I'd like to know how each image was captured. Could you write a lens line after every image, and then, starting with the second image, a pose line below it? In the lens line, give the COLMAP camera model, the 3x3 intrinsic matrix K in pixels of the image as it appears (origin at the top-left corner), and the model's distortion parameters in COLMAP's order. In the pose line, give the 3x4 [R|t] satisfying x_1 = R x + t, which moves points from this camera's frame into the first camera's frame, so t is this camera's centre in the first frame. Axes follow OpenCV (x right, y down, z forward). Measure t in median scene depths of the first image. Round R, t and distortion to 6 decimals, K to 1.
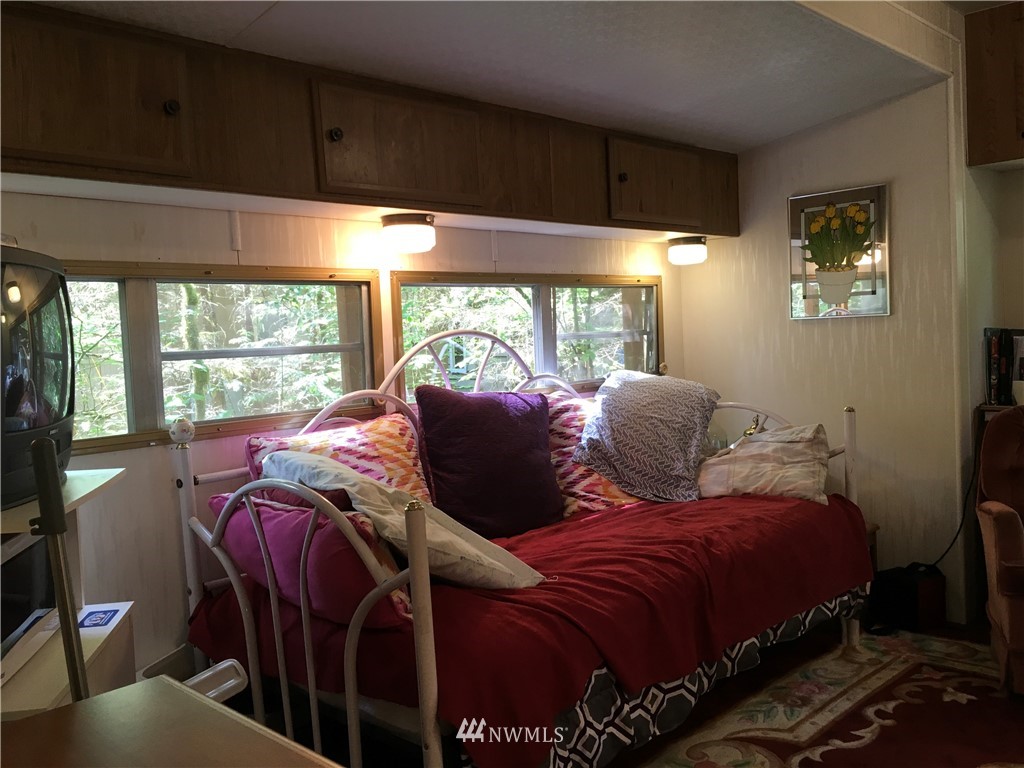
lens RADIAL K [[870.1, 0, 512.8], [0, 870.1, 382.2], [0, 0, 1]] dist [0.086262, -0.124977]
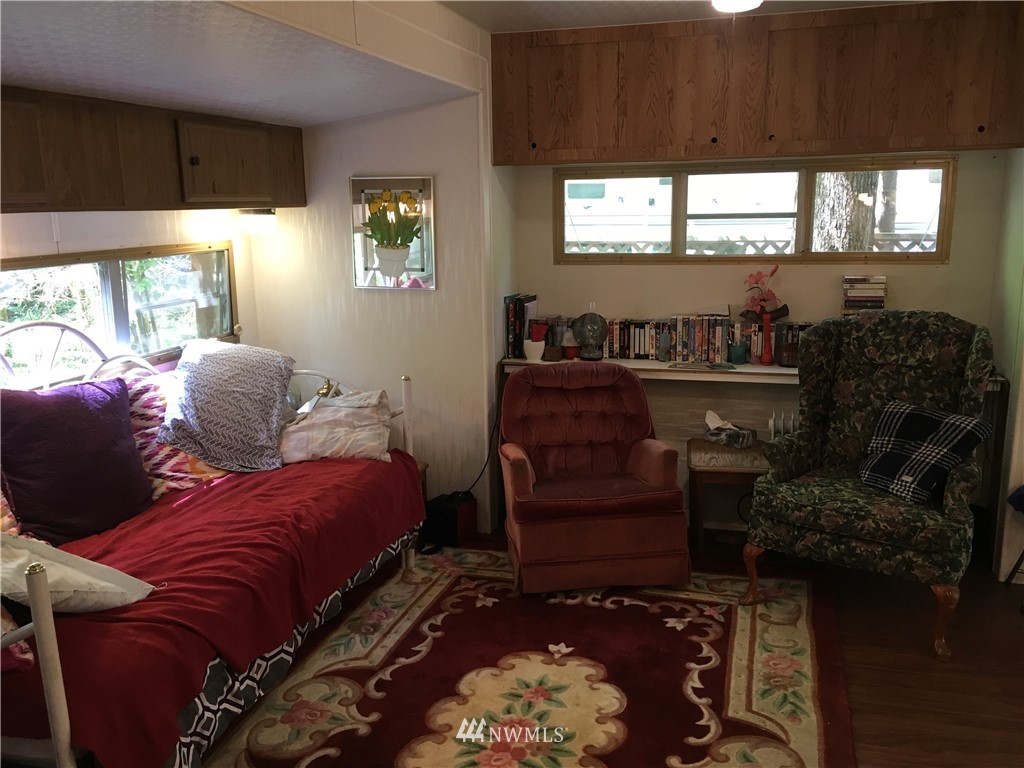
lens RADIAL K [[870.1, 0, 512.8], [0, 870.1, 382.2], [0, 0, 1]] dist [0.086262, -0.124977]
pose [[0.876341, -0.060690, 0.477852, -0.057937], [-0.005480, 0.990711, 0.135877, -0.129195], [-0.481659, -0.121693, 0.867868, -0.100447]]
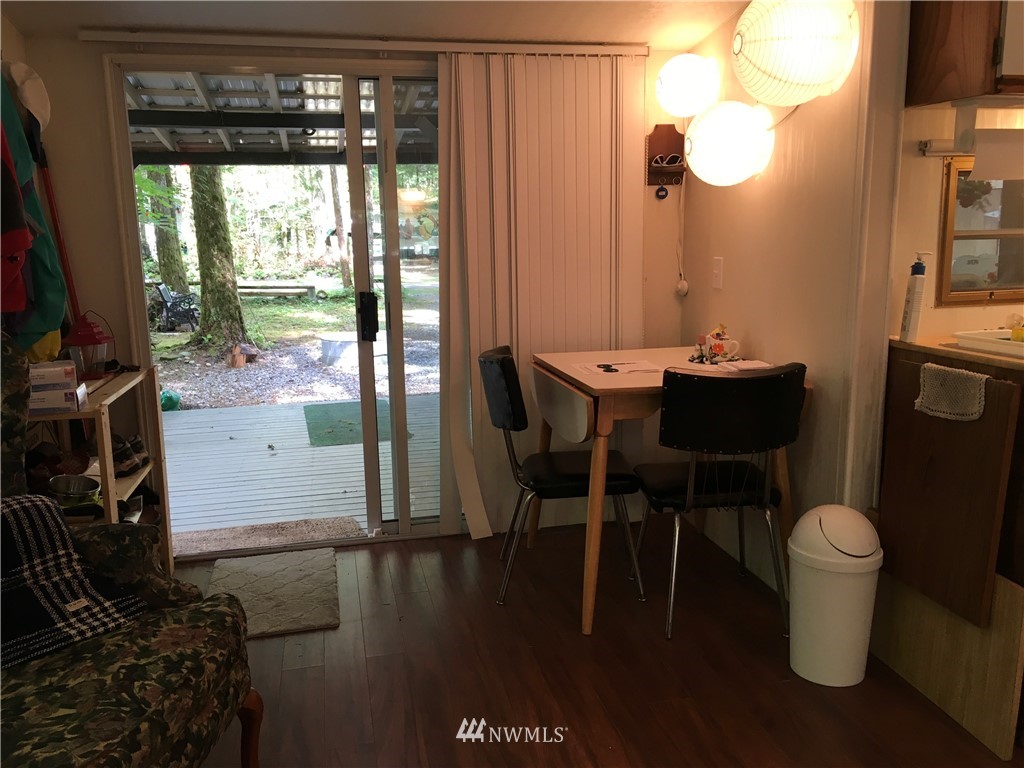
lens RADIAL K [[870.1, 0, 512.8], [0, 870.1, 382.2], [0, 0, 1]] dist [0.086262, -0.124977]
pose [[-0.835569, -0.033357, 0.548373, 0.344603], [0.084839, 0.978347, 0.188783, -0.083286], [-0.542796, 0.204265, -0.814646, 0.862550]]
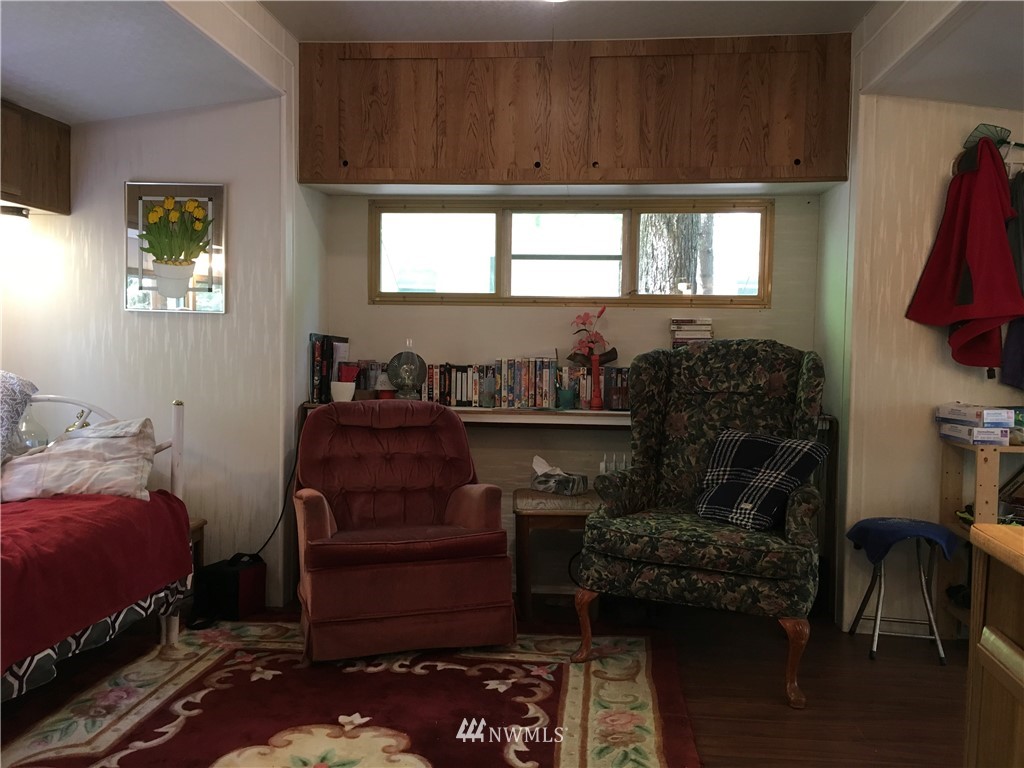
lens RADIAL K [[870.1, 0, 512.8], [0, 870.1, 382.2], [0, 0, 1]] dist [0.086262, -0.124977]
pose [[0.771282, 0.033669, 0.635603, 0.046734], [-0.024272, 0.999429, -0.023488, 0.022278], [-0.636031, 0.002689, 0.771659, 0.000073]]
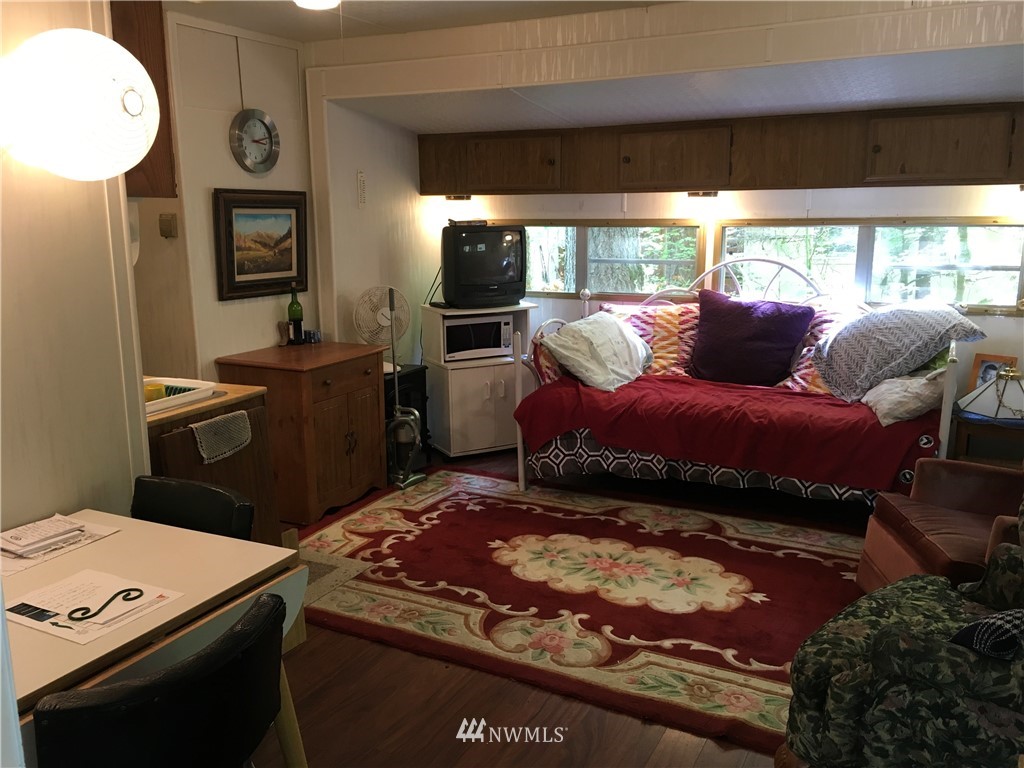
lens RADIAL K [[870.1, 0, 512.8], [0, 870.1, 382.2], [0, 0, 1]] dist [0.086262, -0.124977]
pose [[0.301190, 0.234895, -0.924180, 1.331018], [-0.054671, 0.971845, 0.229192, -0.181088], [0.951996, -0.018504, 0.305552, 0.098480]]
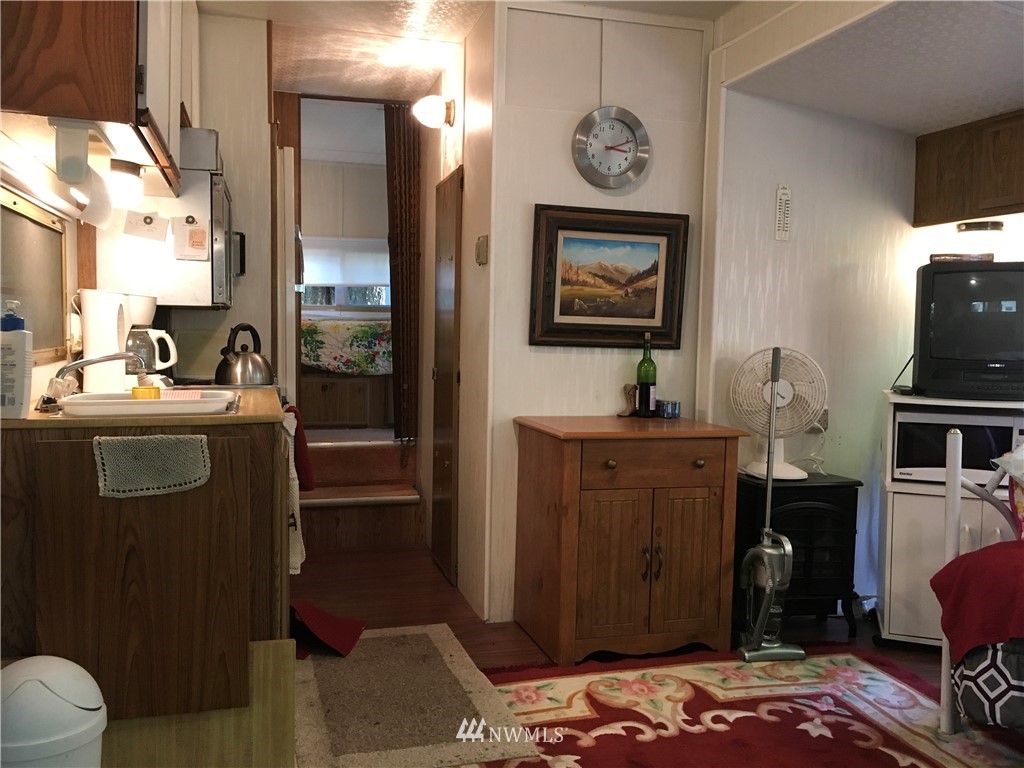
lens RADIAL K [[870.1, 0, 512.8], [0, 870.1, 382.2], [0, 0, 1]] dist [0.086262, -0.124977]
pose [[-0.486753, 0.088998, -0.868994, 0.841155], [-0.042278, 0.991231, 0.125198, -0.052124], [0.872516, 0.097680, -0.478722, 0.590225]]
